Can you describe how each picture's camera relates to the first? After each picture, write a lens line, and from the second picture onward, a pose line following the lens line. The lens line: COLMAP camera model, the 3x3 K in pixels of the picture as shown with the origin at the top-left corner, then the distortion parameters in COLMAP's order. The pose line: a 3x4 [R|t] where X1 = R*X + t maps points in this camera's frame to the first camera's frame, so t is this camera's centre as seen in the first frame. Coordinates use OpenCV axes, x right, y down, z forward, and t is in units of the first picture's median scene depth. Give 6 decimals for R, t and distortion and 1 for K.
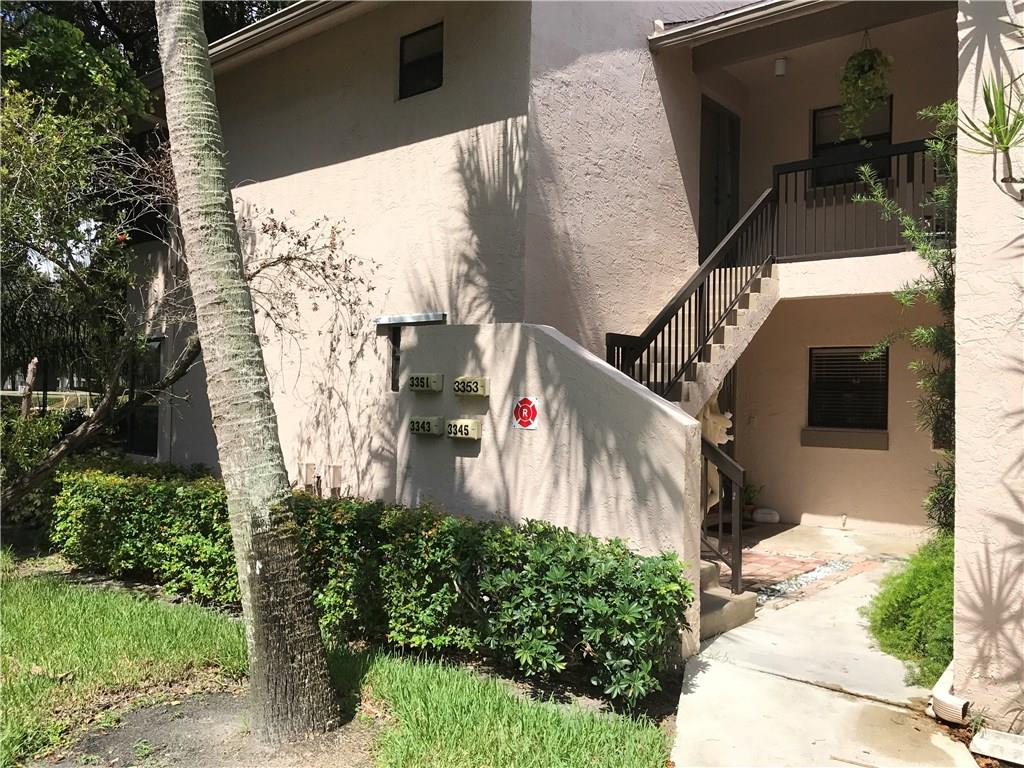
lens RADIAL K [[846.1, 0, 515.5], [0, 846.1, 384.4], [0, 0, 1]] dist [0.026856, -0.030702]
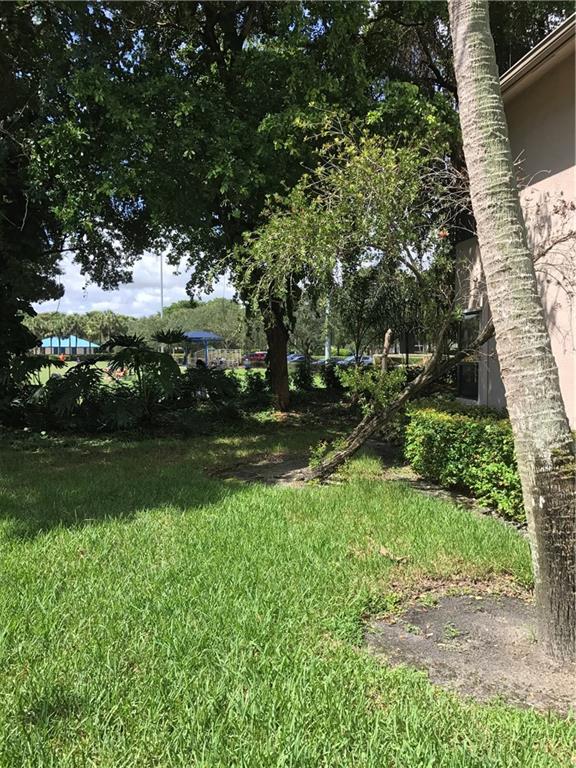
lens RADIAL K [[634.6, 0, 290.1], [0, 634.6, 379.2], [0, 0, 1]] dist [0.026856, -0.030702]
pose [[0.765759, 0.008343, -0.643073, -0.013142], [0.024218, 0.998833, 0.041796, 0.007610], [0.642671, -0.047579, 0.764663, 0.130245]]
